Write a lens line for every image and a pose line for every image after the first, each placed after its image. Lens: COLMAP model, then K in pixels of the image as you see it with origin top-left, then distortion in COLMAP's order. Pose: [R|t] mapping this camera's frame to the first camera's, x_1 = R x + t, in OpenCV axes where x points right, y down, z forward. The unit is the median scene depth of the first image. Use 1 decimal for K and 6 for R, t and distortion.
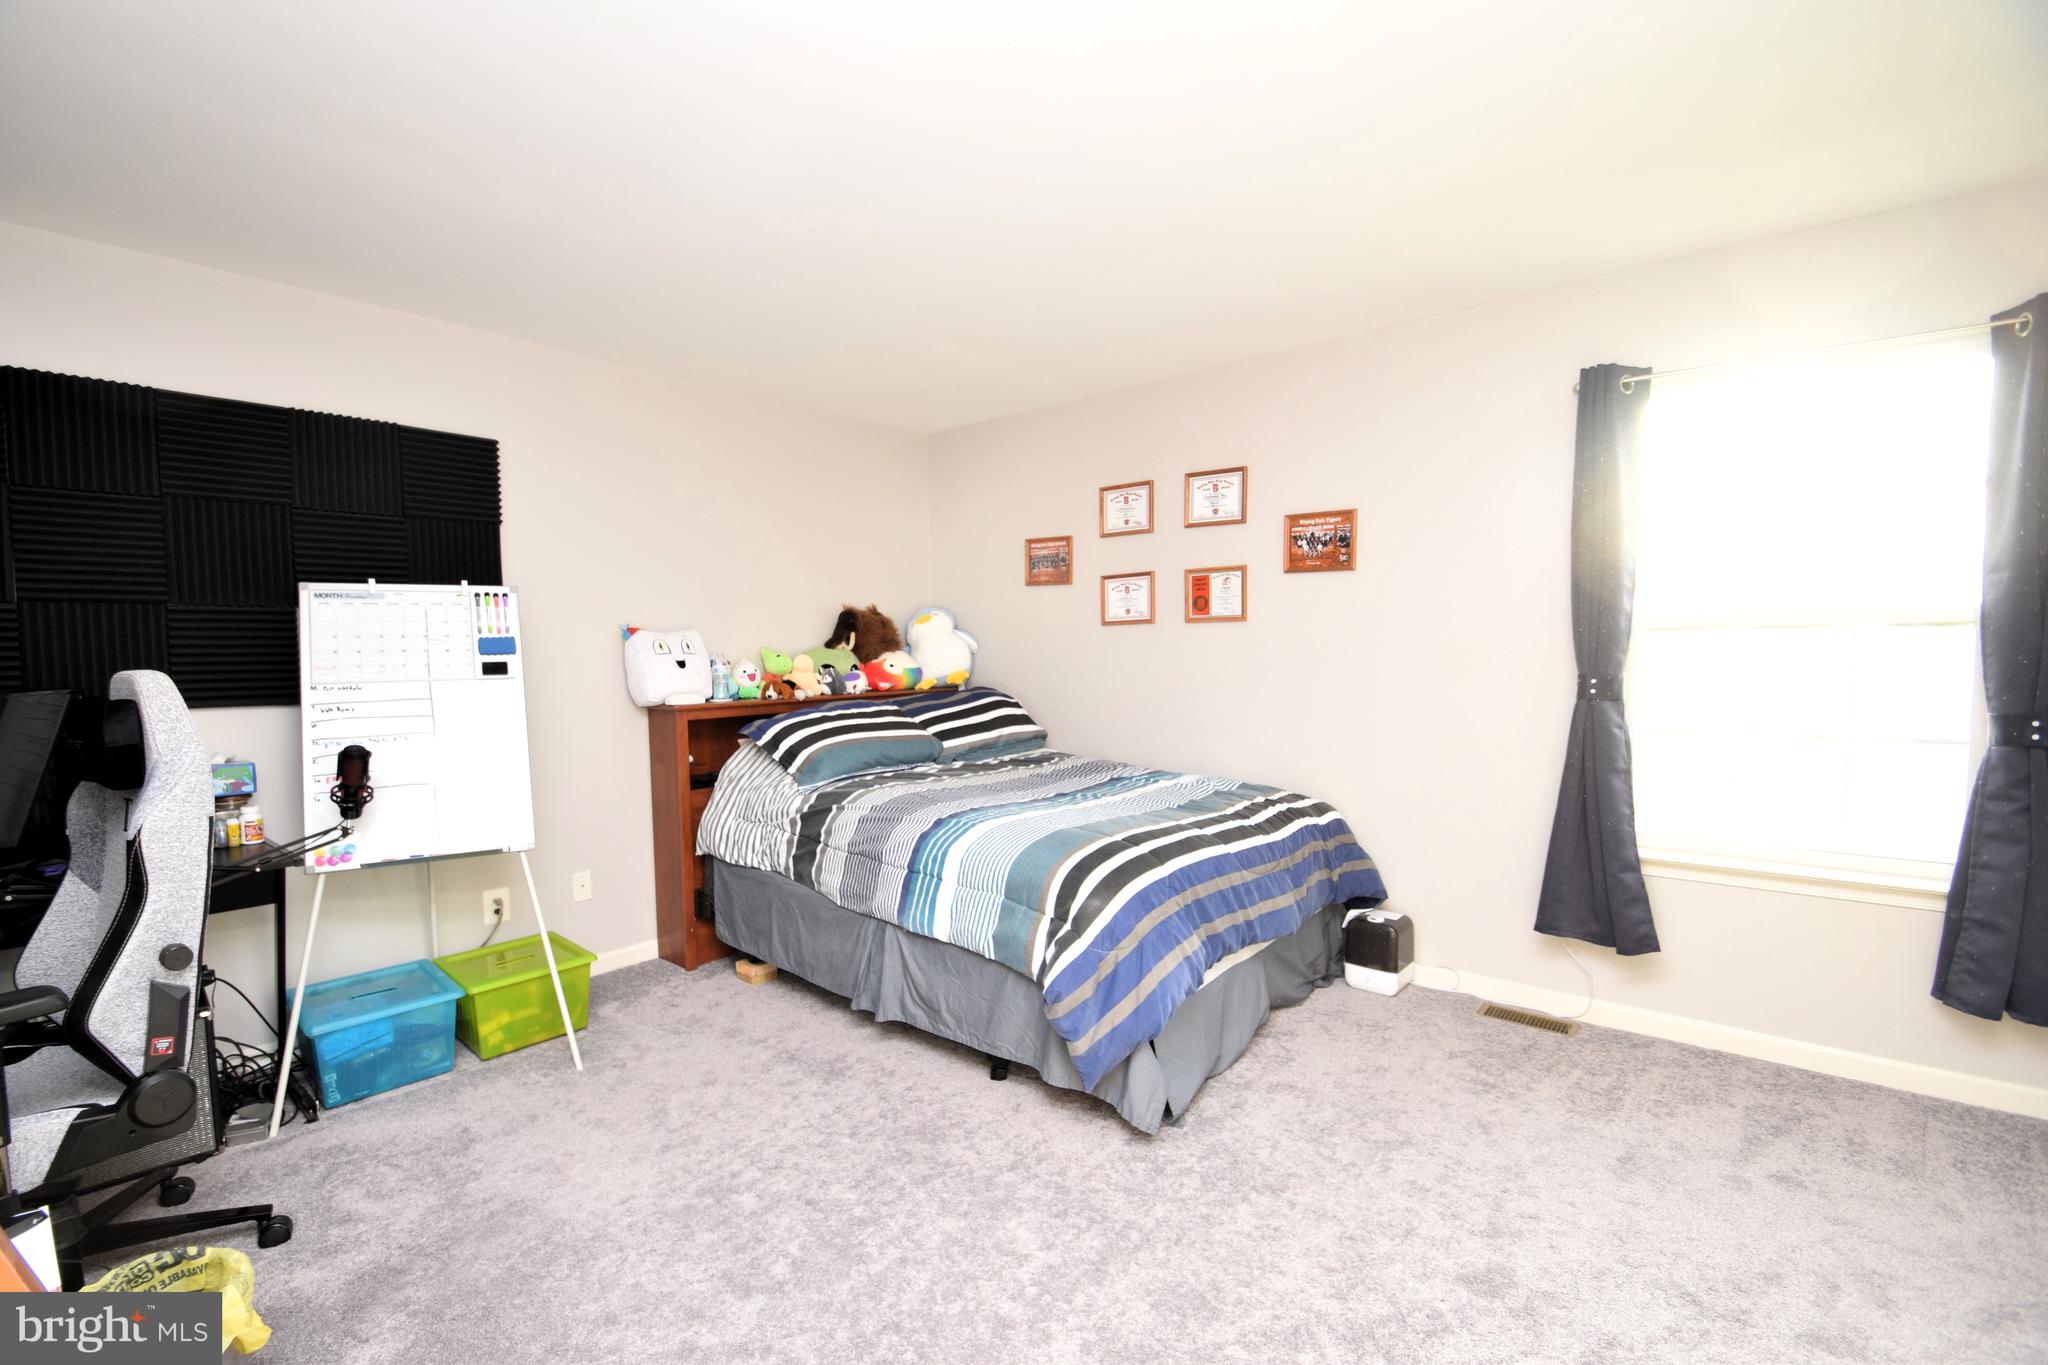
lens RADIAL K [[903.5, 0, 994.4], [0, 903.5, 702.8], [0, 0, 1]] dist [0.003873, -0.009547]
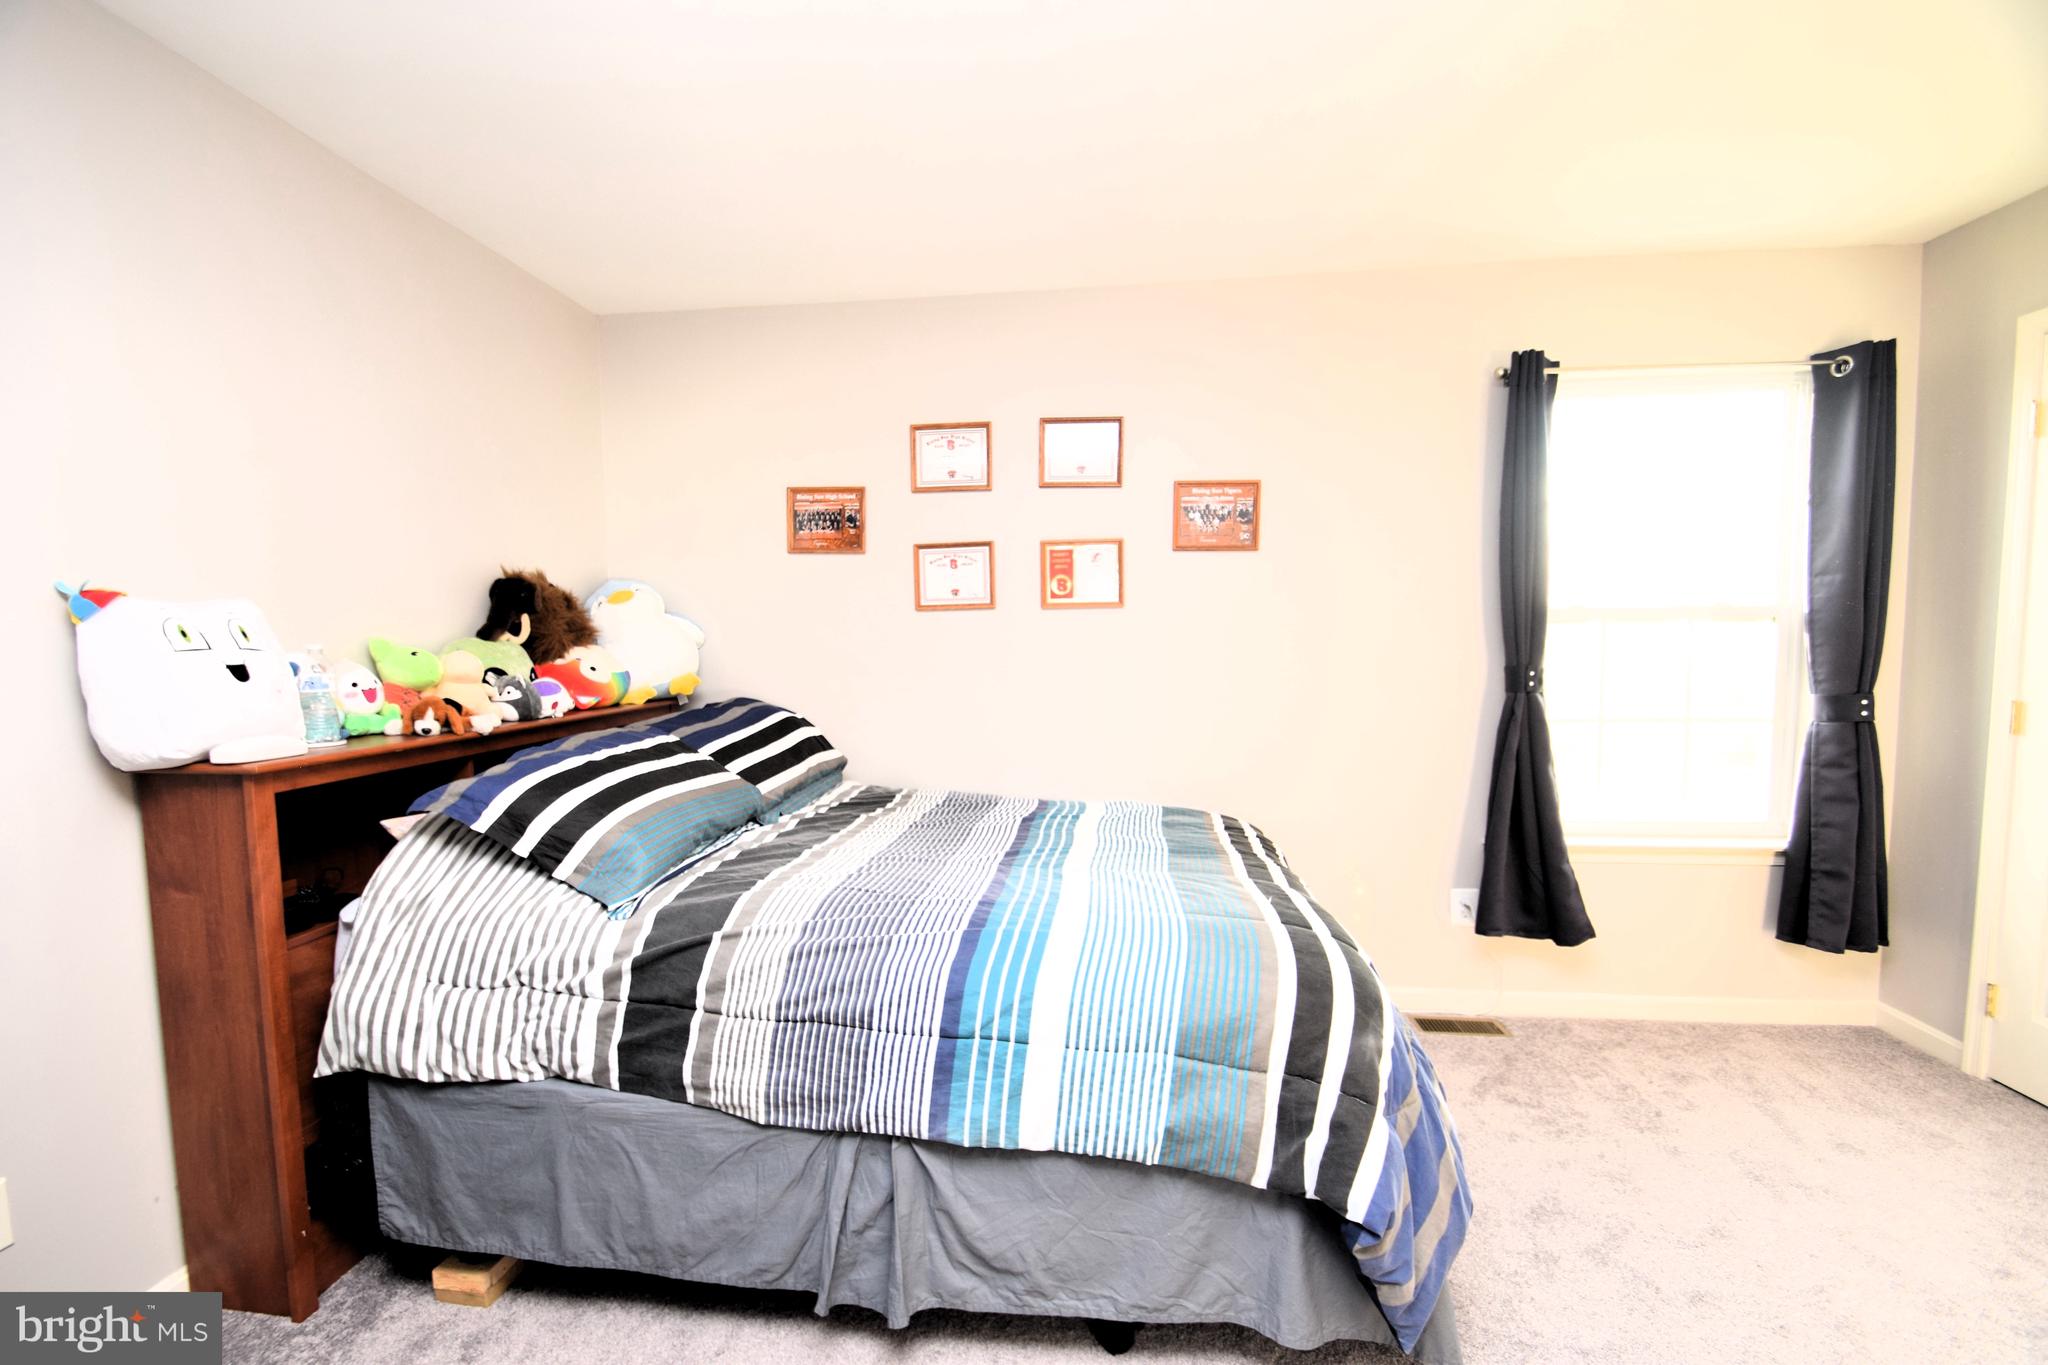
lens RADIAL K [[903.5, 0, 994.4], [0, 903.5, 702.8], [0, 0, 1]] dist [0.003873, -0.009547]
pose [[0.825675, -0.037715, 0.562884, -0.307307], [0.035431, 0.999260, 0.014980, -0.022578], [-0.563032, 0.007575, 0.826400, 0.426055]]
